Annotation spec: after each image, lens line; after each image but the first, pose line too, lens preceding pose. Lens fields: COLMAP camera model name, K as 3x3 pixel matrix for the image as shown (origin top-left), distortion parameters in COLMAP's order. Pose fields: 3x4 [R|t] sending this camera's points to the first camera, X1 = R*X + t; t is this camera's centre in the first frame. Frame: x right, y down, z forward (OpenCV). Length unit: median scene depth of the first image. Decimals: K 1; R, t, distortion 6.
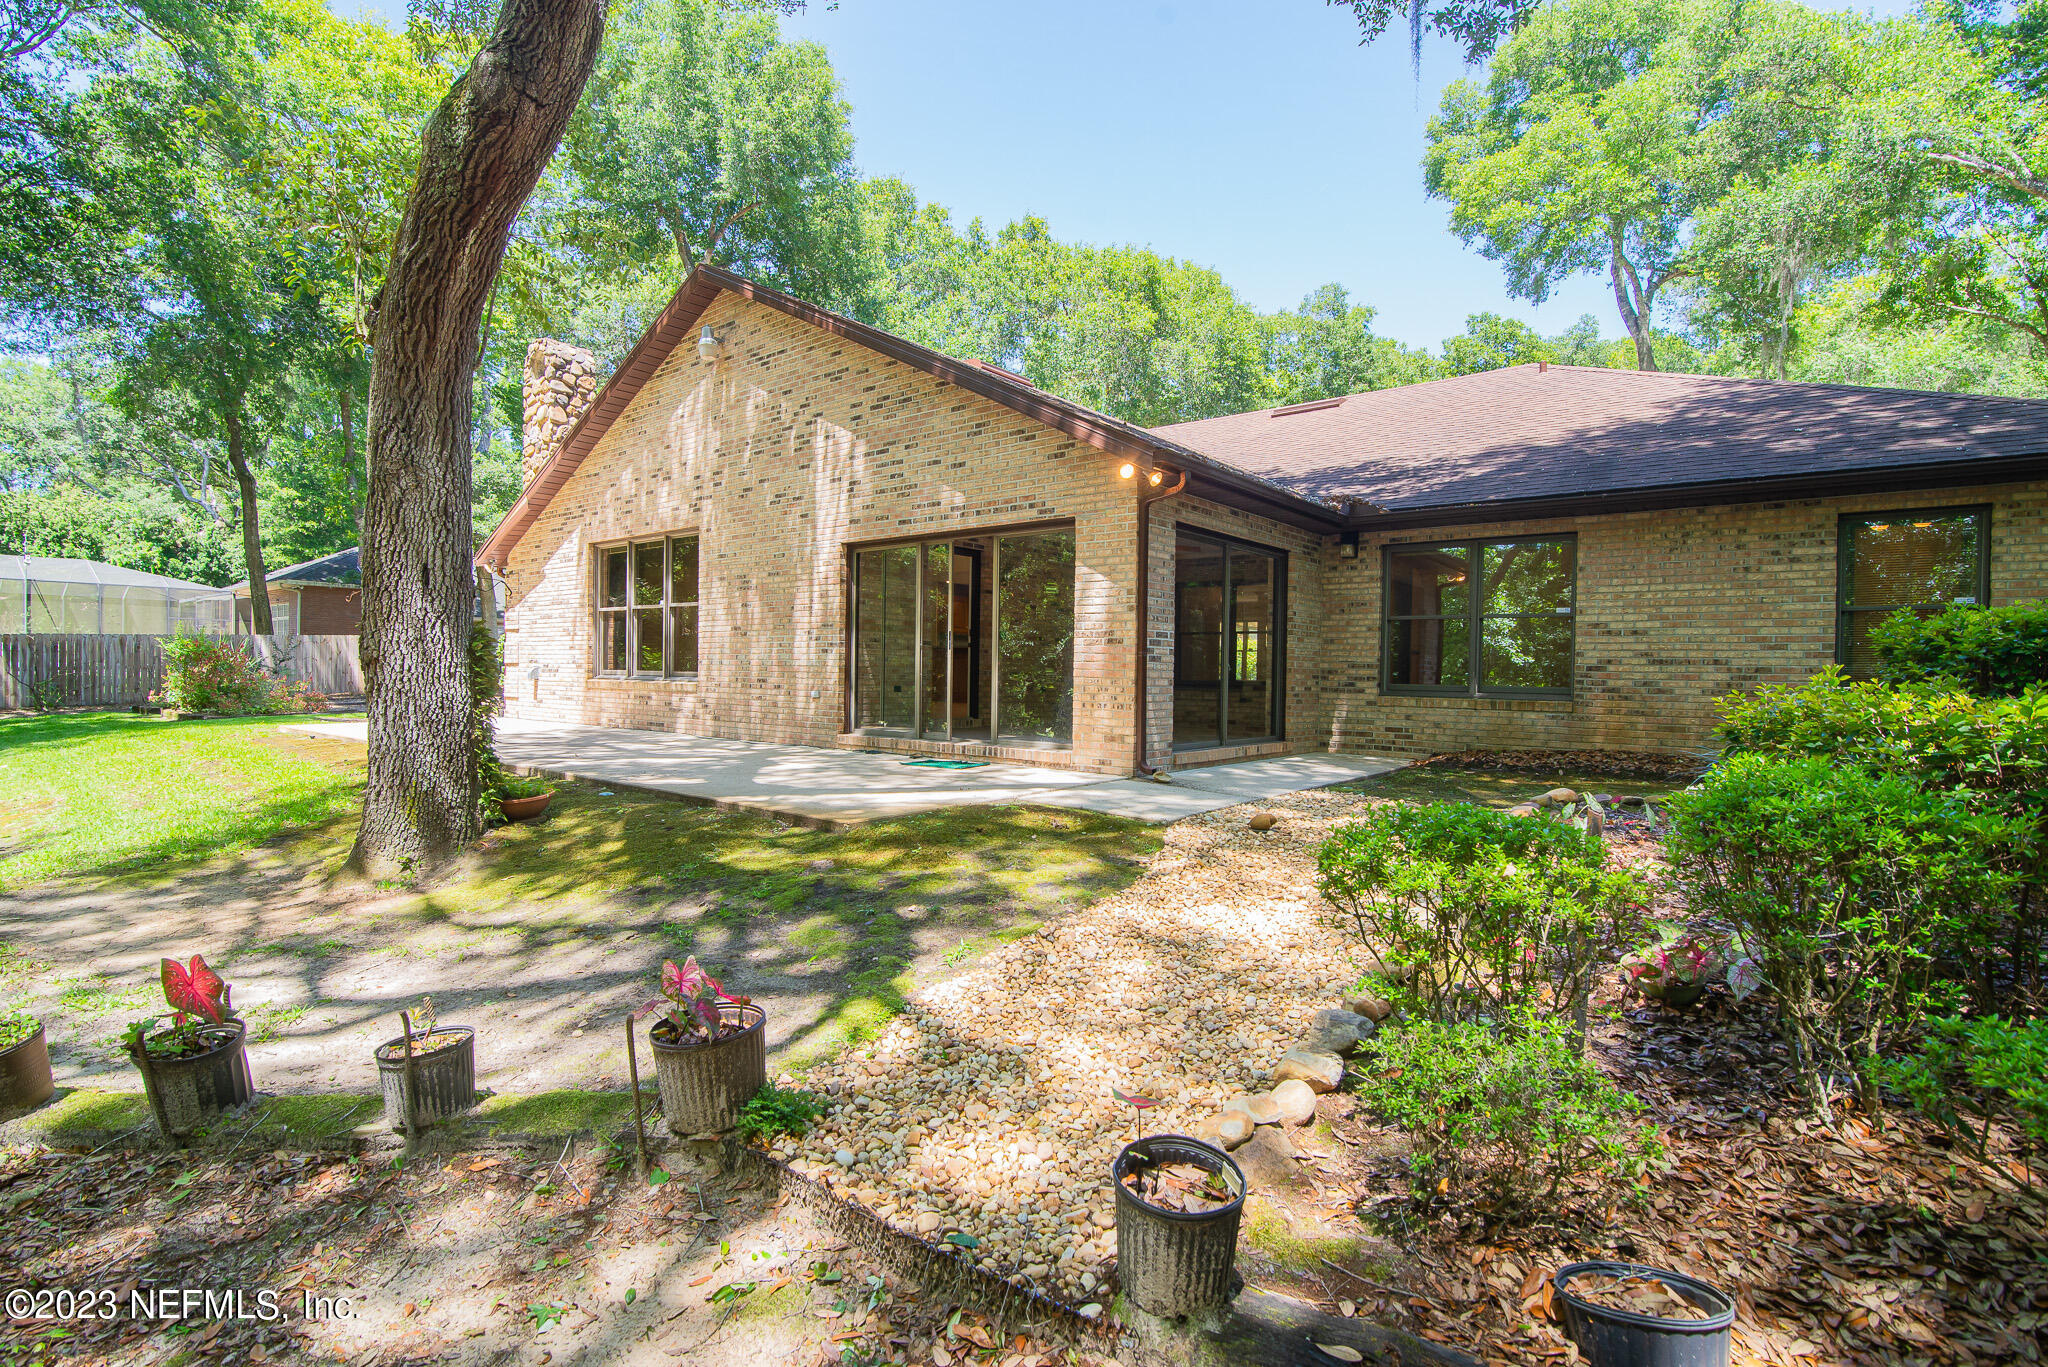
lens RADIAL K [[938.5, 0, 1020.9], [0, 938.5, 686.0], [0, 0, 1]] dist [-0.016694, 0.000186]
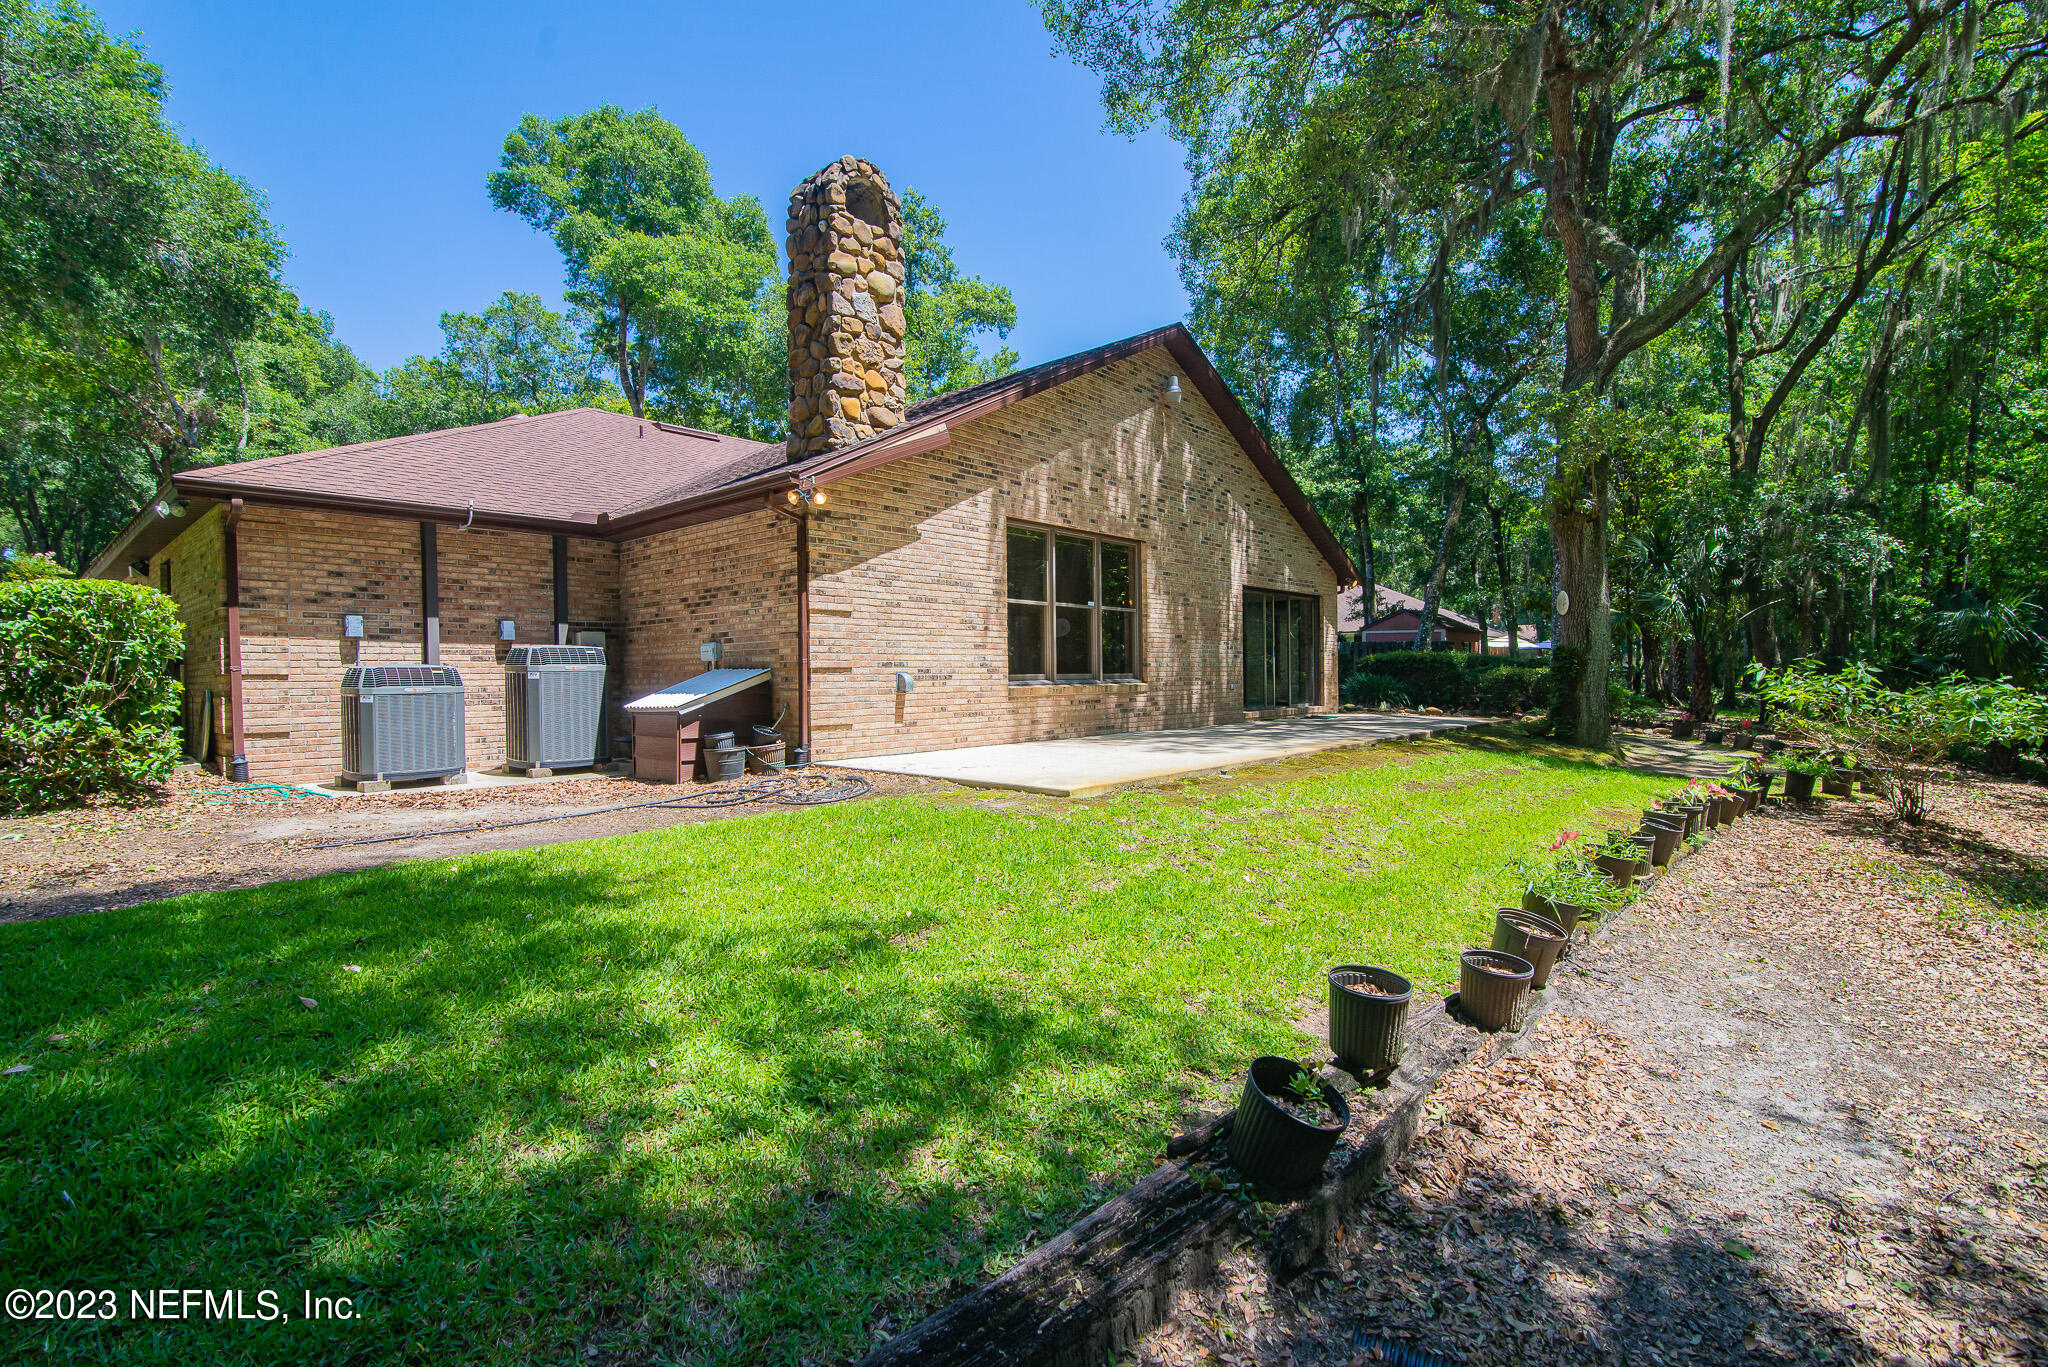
lens RADIAL K [[938.5, 0, 1020.9], [0, 938.5, 686.0], [0, 0, 1]] dist [-0.016694, 0.000186]
pose [[0.054089, -0.031593, 0.998036, -1.403976], [0.022608, 0.999282, 0.030407, -0.035252], [-0.998280, 0.020919, 0.054765, 1.043315]]
